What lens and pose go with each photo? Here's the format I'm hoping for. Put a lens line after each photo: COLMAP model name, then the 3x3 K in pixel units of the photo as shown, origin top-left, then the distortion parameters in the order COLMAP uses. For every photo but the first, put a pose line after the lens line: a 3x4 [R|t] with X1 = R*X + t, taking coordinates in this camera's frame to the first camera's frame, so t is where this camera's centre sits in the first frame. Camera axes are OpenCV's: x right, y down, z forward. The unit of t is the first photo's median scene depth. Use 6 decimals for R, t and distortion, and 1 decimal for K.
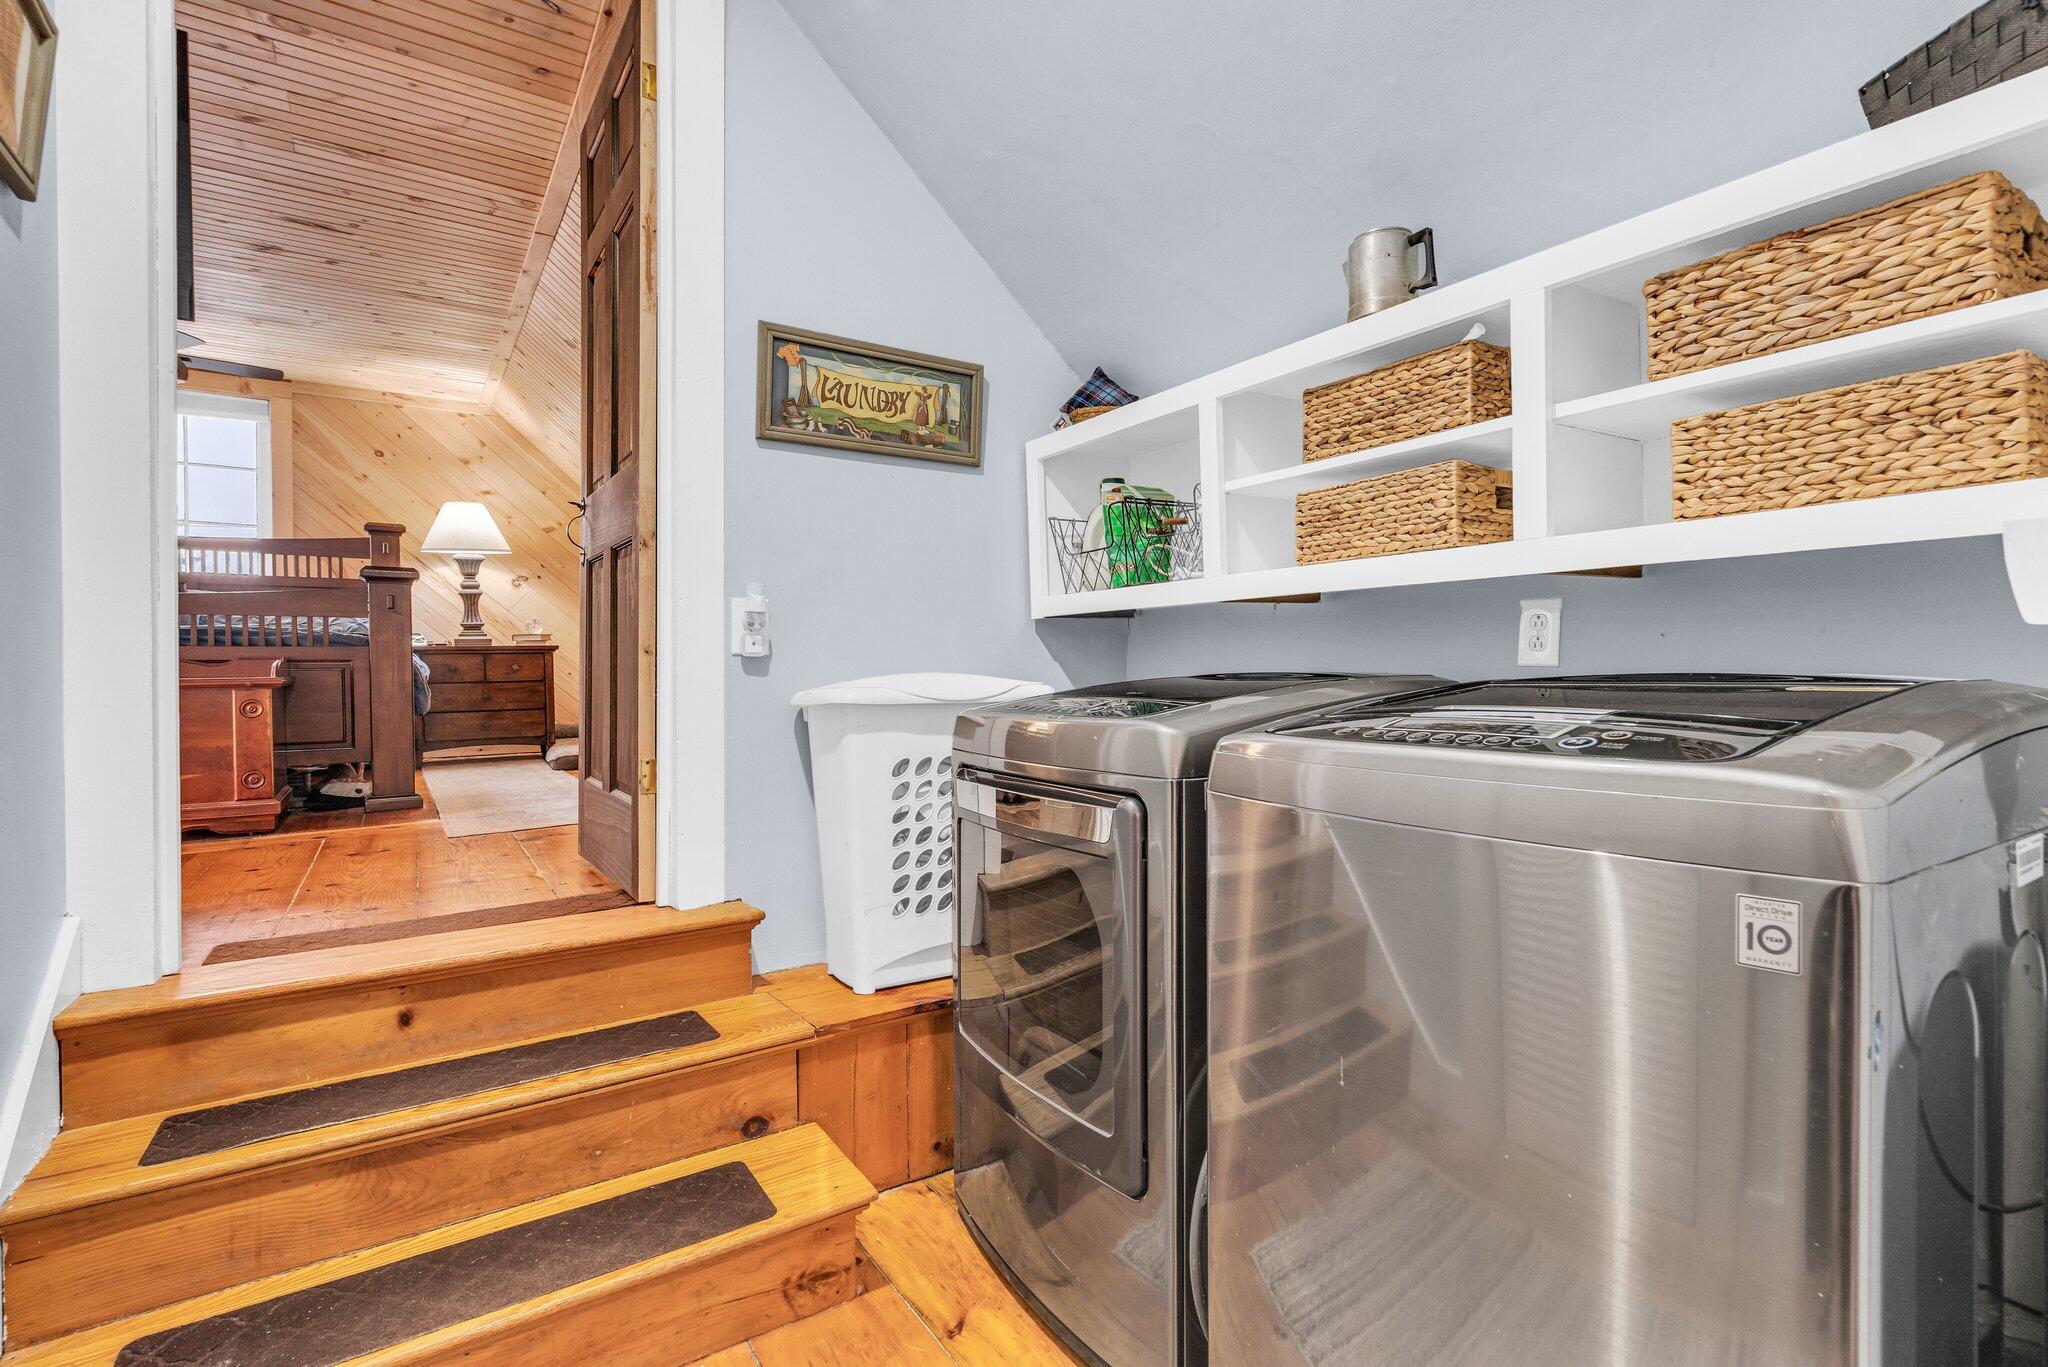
lens RADIAL K [[946.8, 0, 1081.9], [0, 946.8, 680.6], [0, 0, 1]] dist [-0.001581, 0.000232]
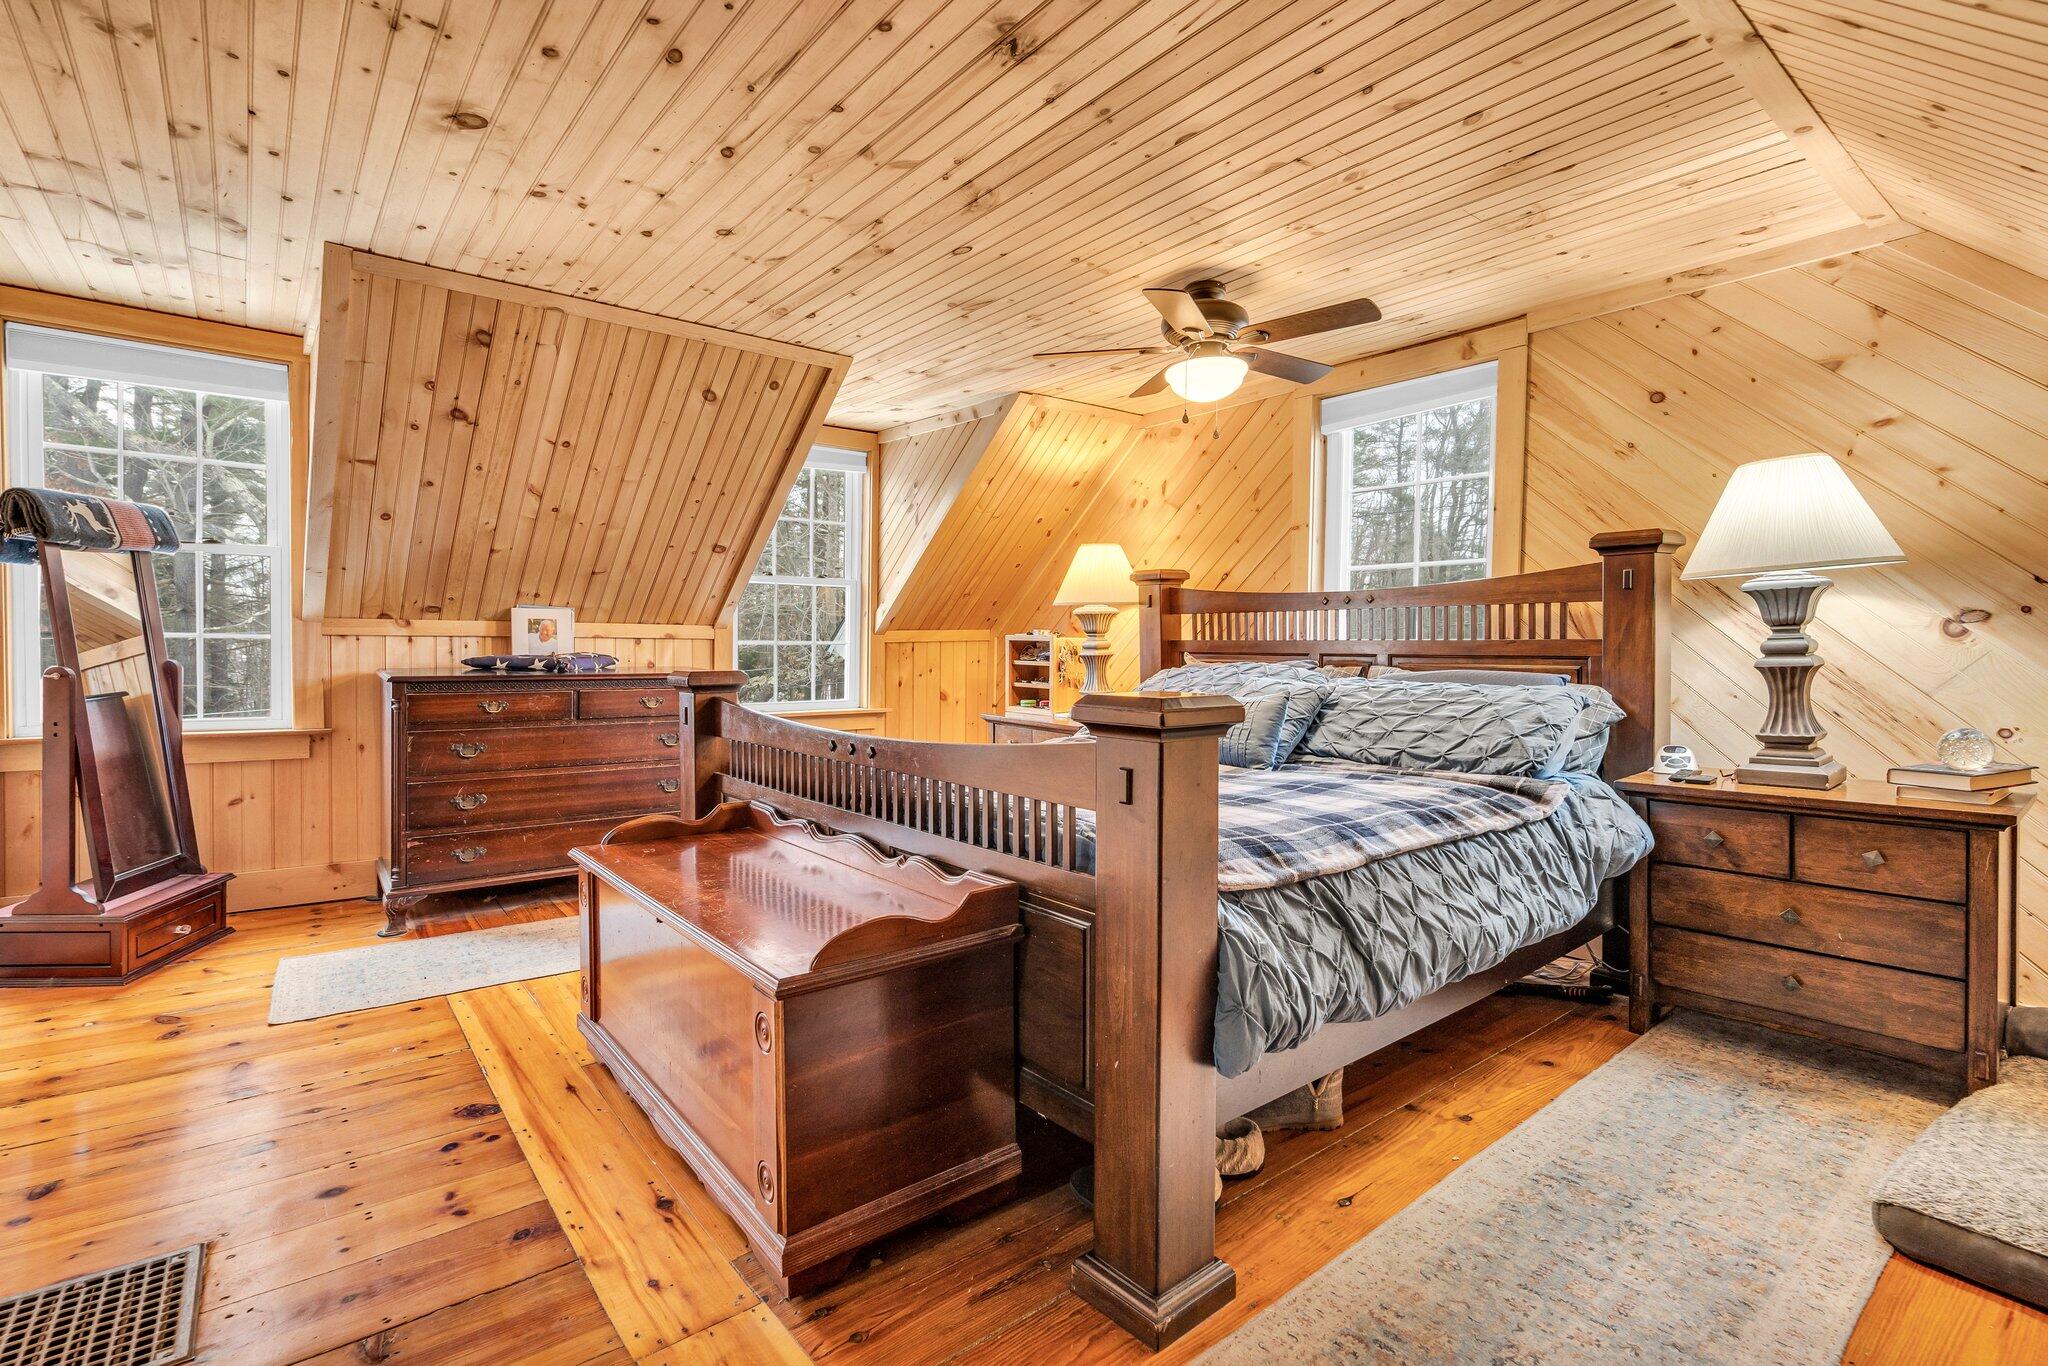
lens RADIAL K [[946.8, 0, 1011.5], [0, 946.8, 673.1], [0, 0, 1]] dist [-0.001581, 0.000232]
pose [[0.058089, 0.030898, -0.997833, -0.234729], [-0.025661, 0.999237, 0.029447, -0.093730], [0.997982, 0.023894, 0.058837, 0.625363]]
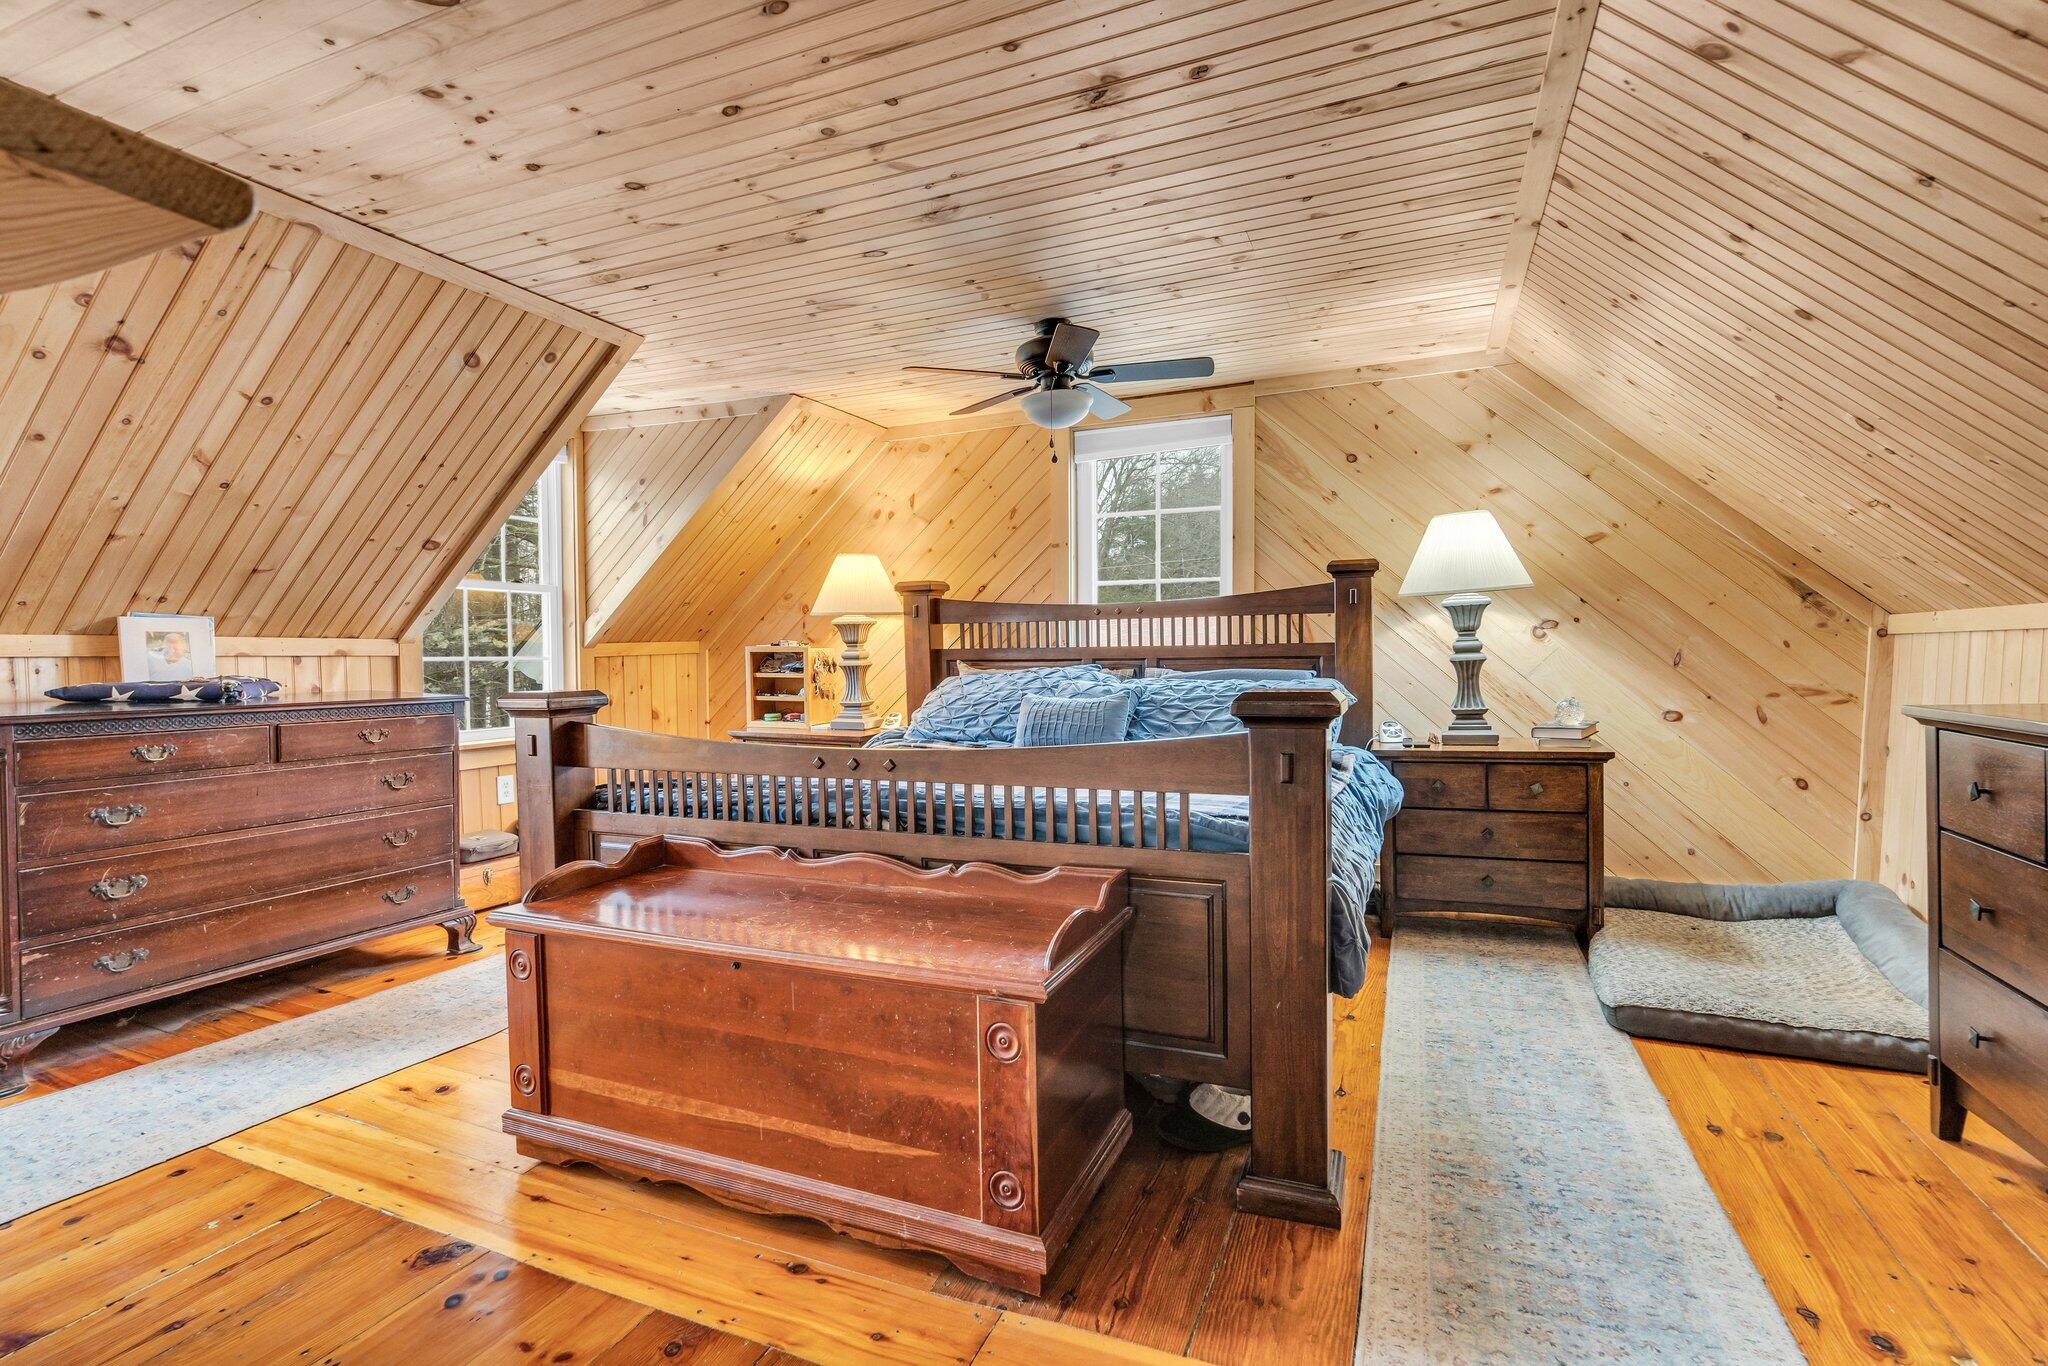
lens RADIAL K [[946.8, 0, 1029.5], [0, 946.8, 688.8], [0, 0, 1]] dist [-0.001581, 0.000232]
pose [[0.521983, 0.025535, -0.852573, -0.273476], [-0.005469, 0.999631, 0.026591, -0.089305], [0.852938, -0.009217, 0.521930, 0.441369]]
